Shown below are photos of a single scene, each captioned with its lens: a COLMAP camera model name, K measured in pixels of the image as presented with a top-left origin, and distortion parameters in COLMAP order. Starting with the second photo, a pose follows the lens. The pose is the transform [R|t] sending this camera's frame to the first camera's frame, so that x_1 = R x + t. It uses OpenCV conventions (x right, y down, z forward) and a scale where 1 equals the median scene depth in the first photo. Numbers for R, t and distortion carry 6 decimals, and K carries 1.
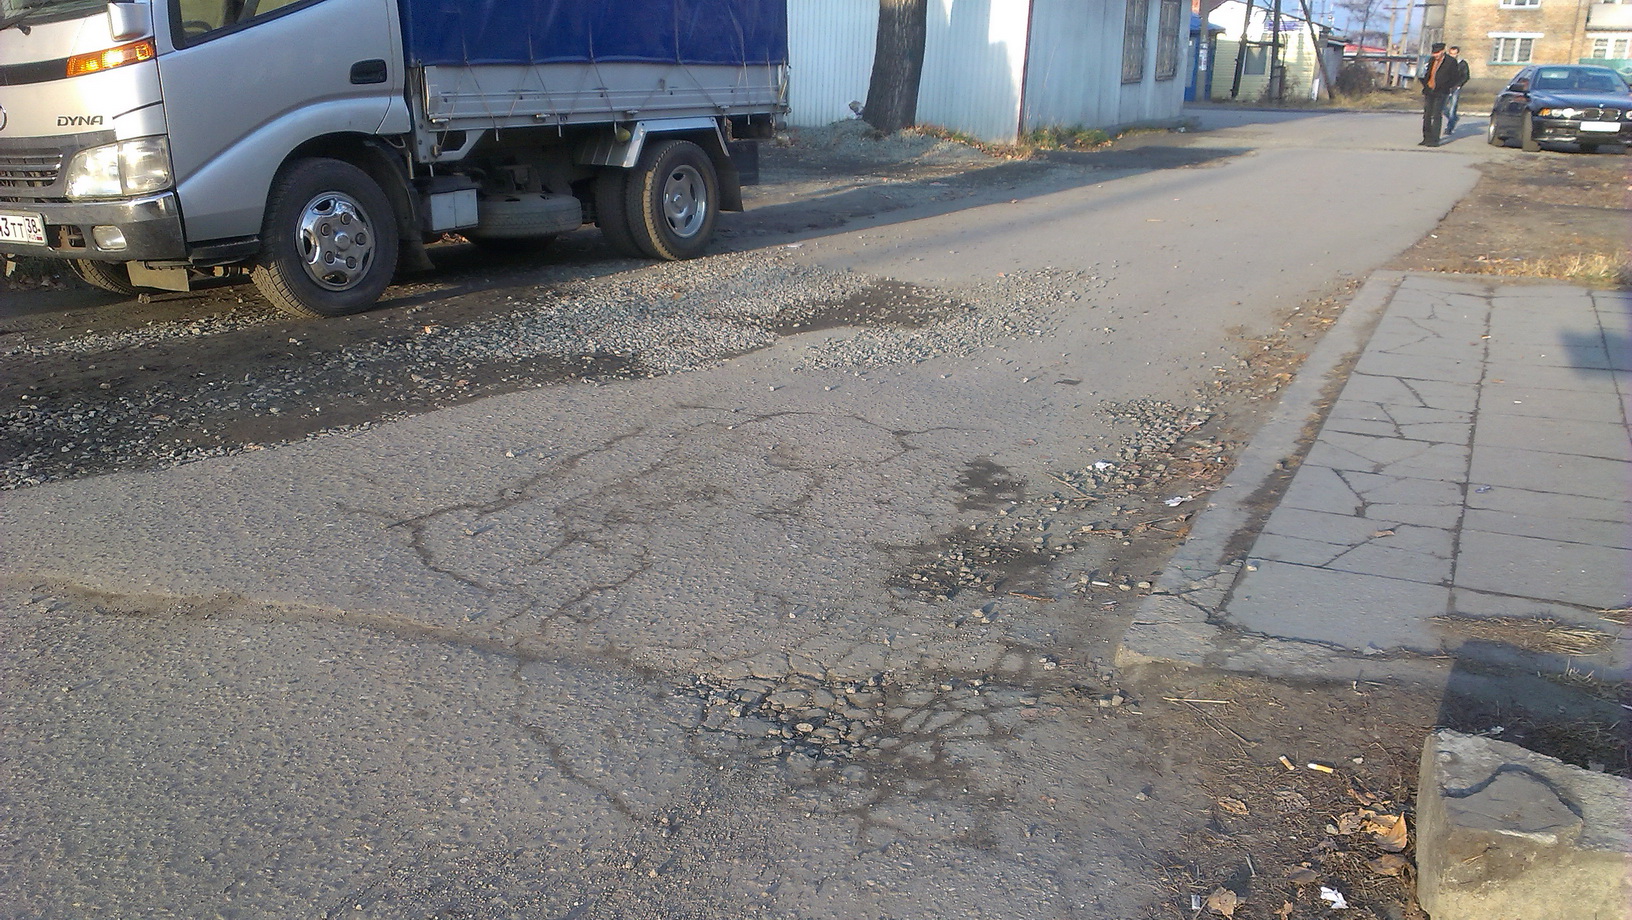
lens RADIAL K [[1289.3, 0, 814.4], [0, 1289.3, 469.8], [0, 0, 1]] dist [0.013330, -0.049973]
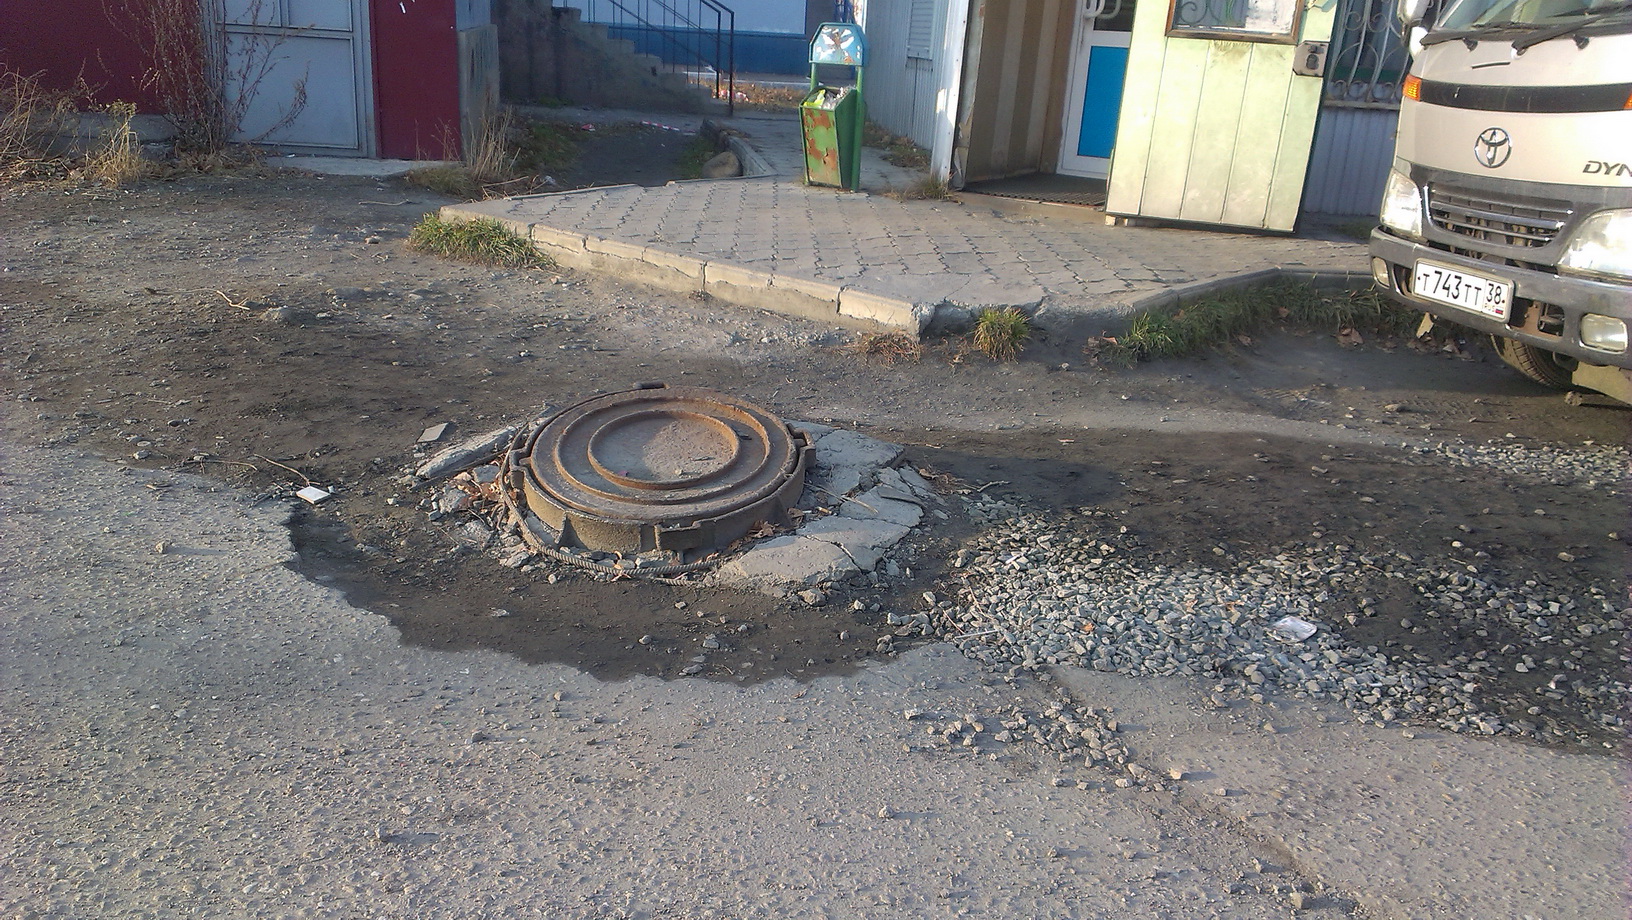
lens RADIAL K [[1289.3, 0, 813.2], [0, 1289.3, 460.8], [0, 0, 1]] dist [0.013330, -0.049973]
pose [[0.598337, 0.270832, -0.754084, -0.246899], [-0.288310, 0.950876, 0.112747, -0.064987], [0.747576, 0.149950, 0.647028, 0.213140]]
